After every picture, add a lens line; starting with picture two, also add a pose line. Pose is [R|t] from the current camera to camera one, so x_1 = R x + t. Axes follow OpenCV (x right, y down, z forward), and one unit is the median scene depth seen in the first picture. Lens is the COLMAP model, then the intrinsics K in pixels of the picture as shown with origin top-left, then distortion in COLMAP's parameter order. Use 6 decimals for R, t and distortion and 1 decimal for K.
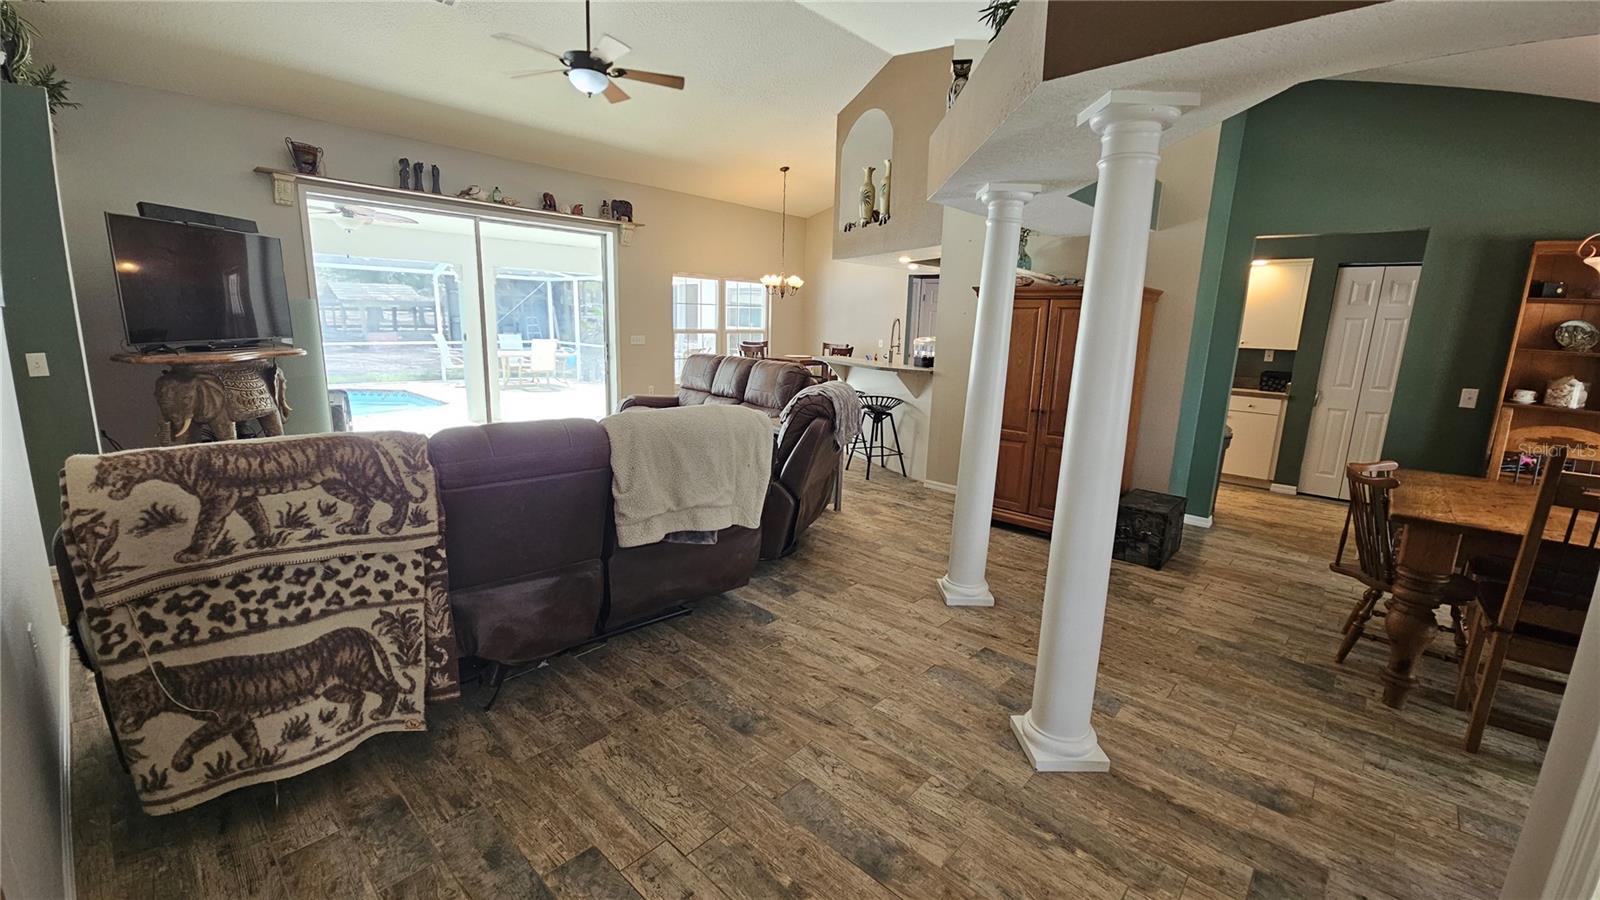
lens RADIAL K [[662.7, 0, 796.5], [0, 662.7, 453.7], [0, 0, 1]] dist [0.002389, -0.001881]
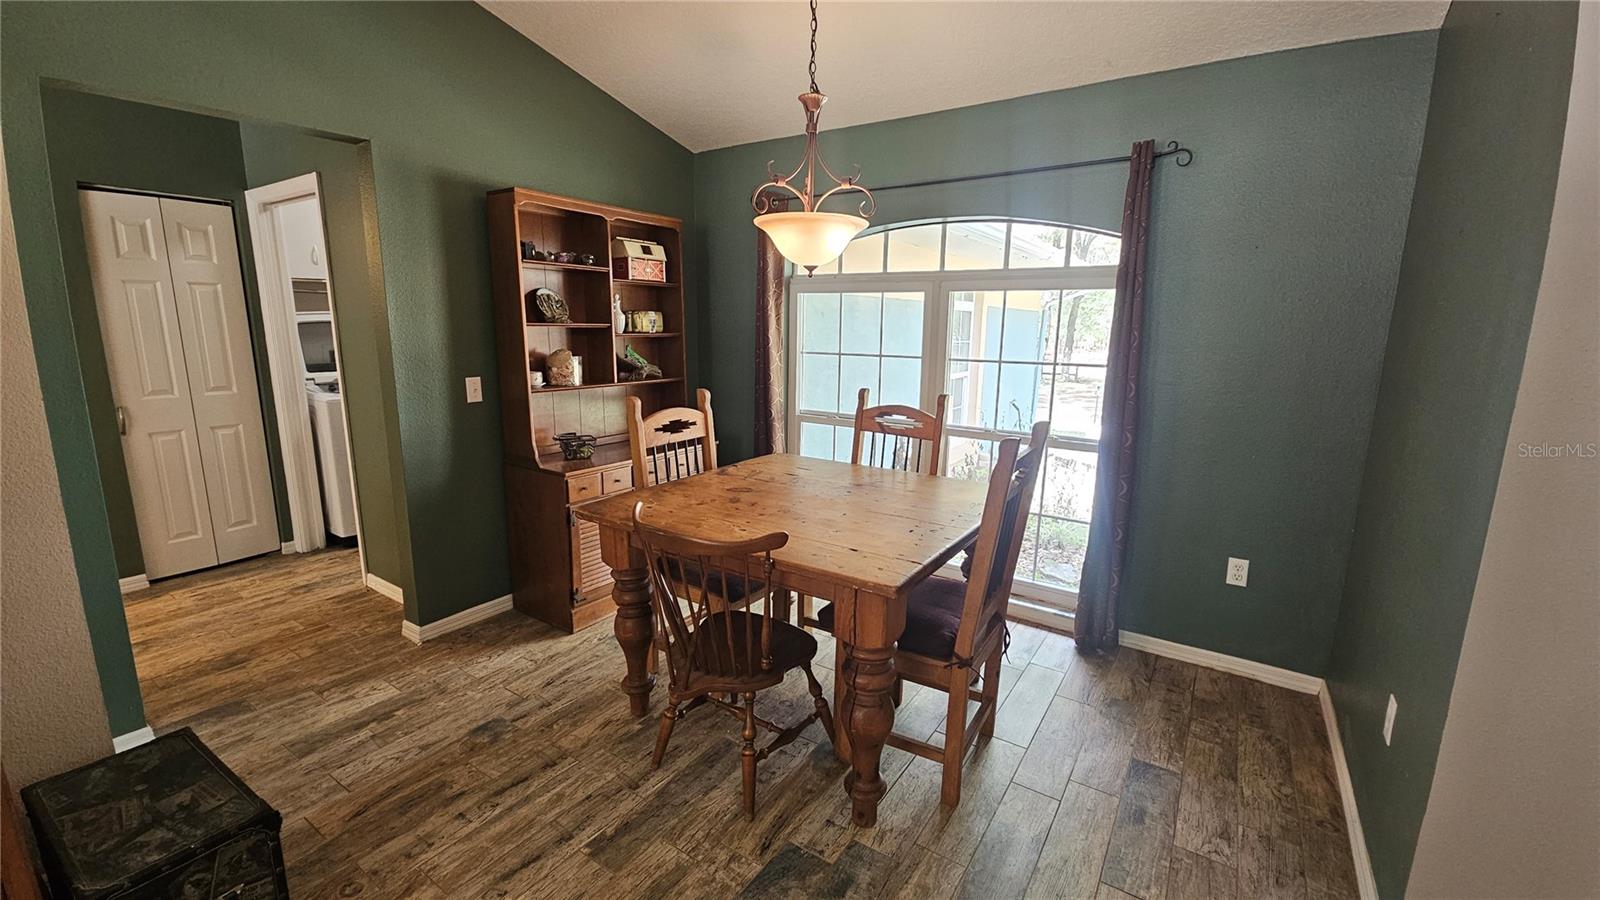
lens RADIAL K [[662.7, 0, 840.0], [0, 662.7, 437.7], [0, 0, 1]] dist [0.002389, -0.001881]
pose [[-0.152172, -0.189716, 0.969975, 0.182383], [0.179419, 0.959796, 0.215873, -0.111408], [-0.971932, 0.206882, -0.112015, 0.642490]]
